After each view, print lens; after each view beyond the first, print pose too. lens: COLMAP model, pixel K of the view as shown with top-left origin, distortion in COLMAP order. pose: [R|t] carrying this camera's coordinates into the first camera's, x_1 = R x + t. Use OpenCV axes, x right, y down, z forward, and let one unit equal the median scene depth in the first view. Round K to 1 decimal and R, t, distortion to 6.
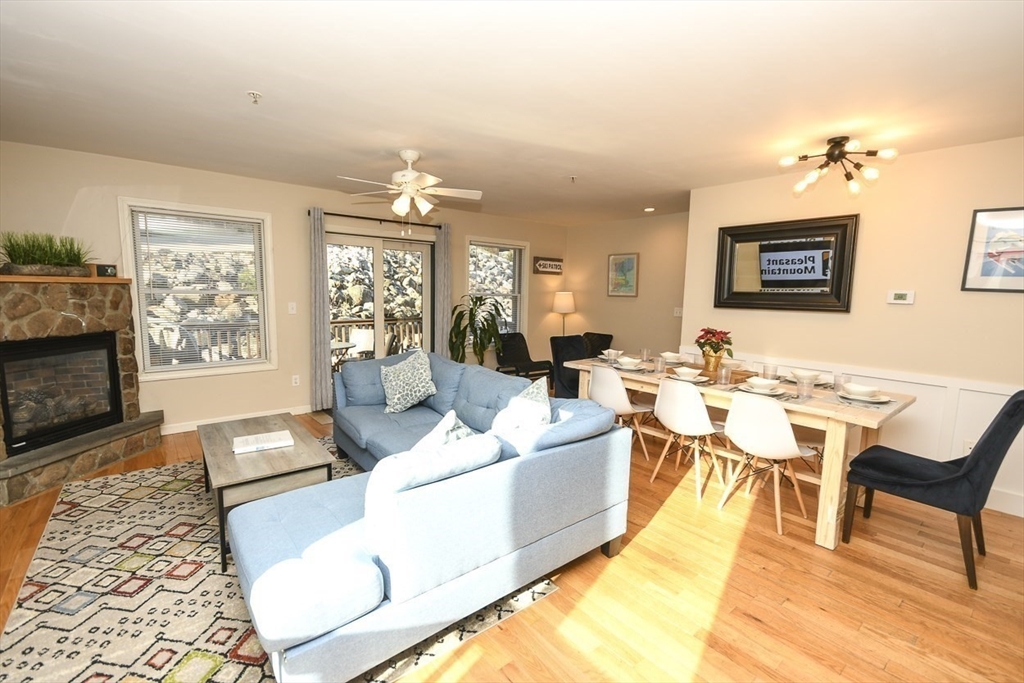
lens RADIAL K [[446.6, 0, 505.6], [0, 446.6, 340.7], [0, 0, 1]] dist [0.002829, 0.000056]
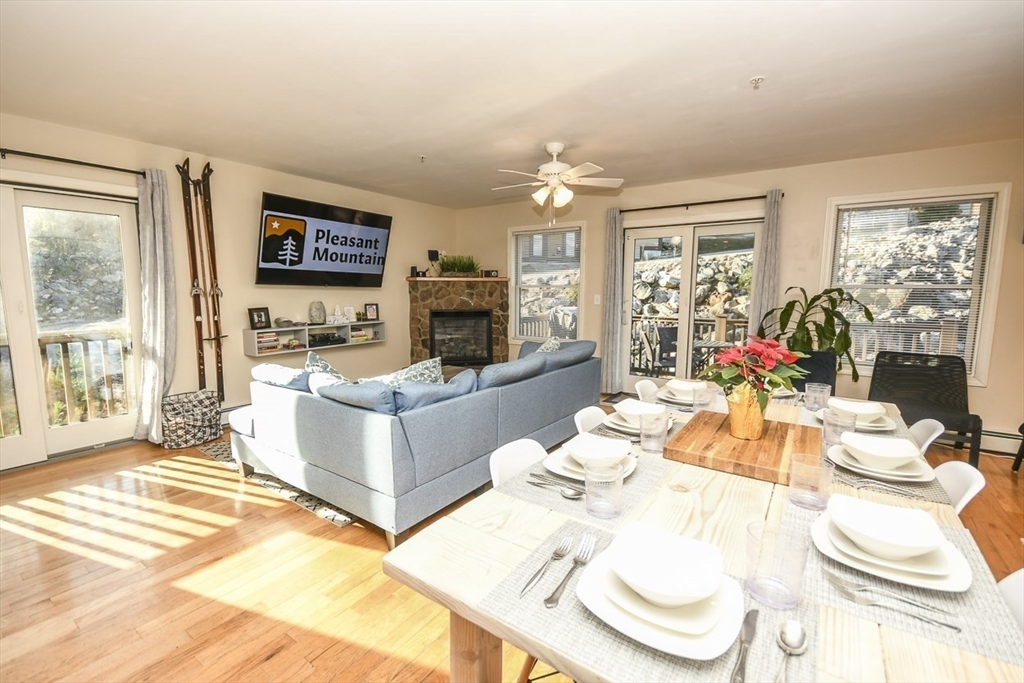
lens RADIAL K [[441.2, 0, 512.0], [0, 441.2, 341.5], [0, 0, 1]] dist [0.009969, 0.000061]
pose [[0.277571, 0.098048, -0.955689, 0.899691], [-0.105850, 0.991843, 0.071014, -0.034801], [0.954856, 0.081448, 0.285685, 0.735662]]
